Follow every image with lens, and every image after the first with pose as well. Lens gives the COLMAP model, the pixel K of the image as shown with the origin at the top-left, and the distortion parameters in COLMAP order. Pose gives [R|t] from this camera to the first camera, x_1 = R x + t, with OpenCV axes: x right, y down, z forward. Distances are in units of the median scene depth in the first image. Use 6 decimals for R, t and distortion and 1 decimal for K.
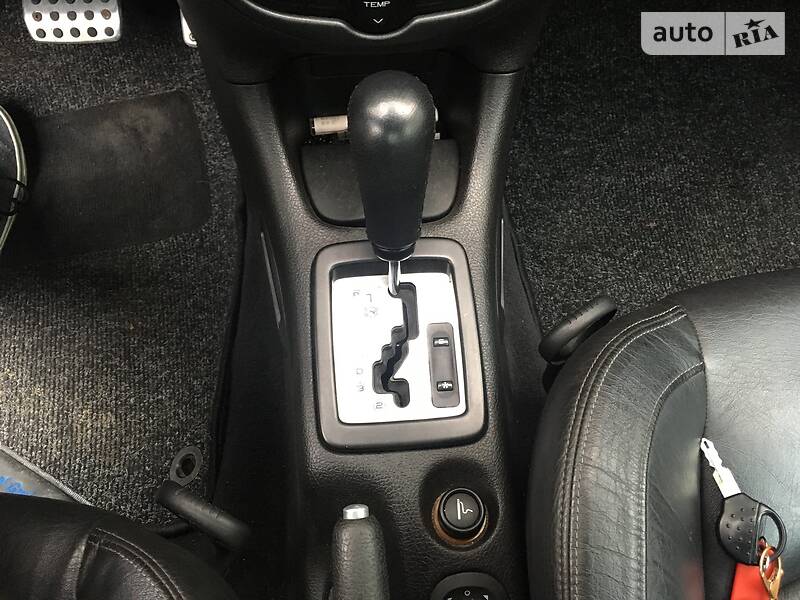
lens RADIAL K [[678.6, 0, 399.4], [0, 678.6, 303.0], [0, 0, 1]] dist [0.040727, -0.062958]
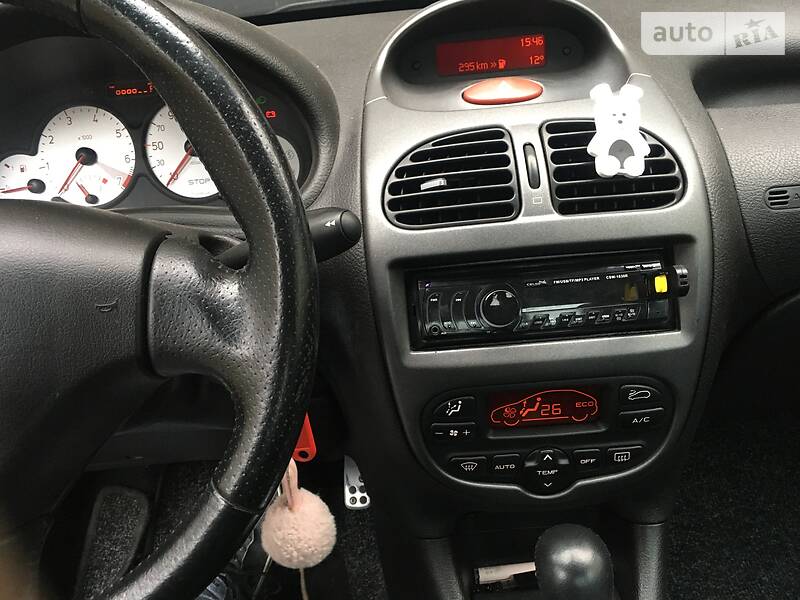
lens RADIAL K [[678.6, 0, 402.9], [0, 678.6, 295.2], [0, 0, 1]] dist [0.040727, -0.062958]
pose [[0.993602, -0.060040, -0.095654, -0.134584], [-0.010671, 0.793279, -0.608765, 0.065763], [0.112430, 0.605891, 0.787563, -0.197800]]
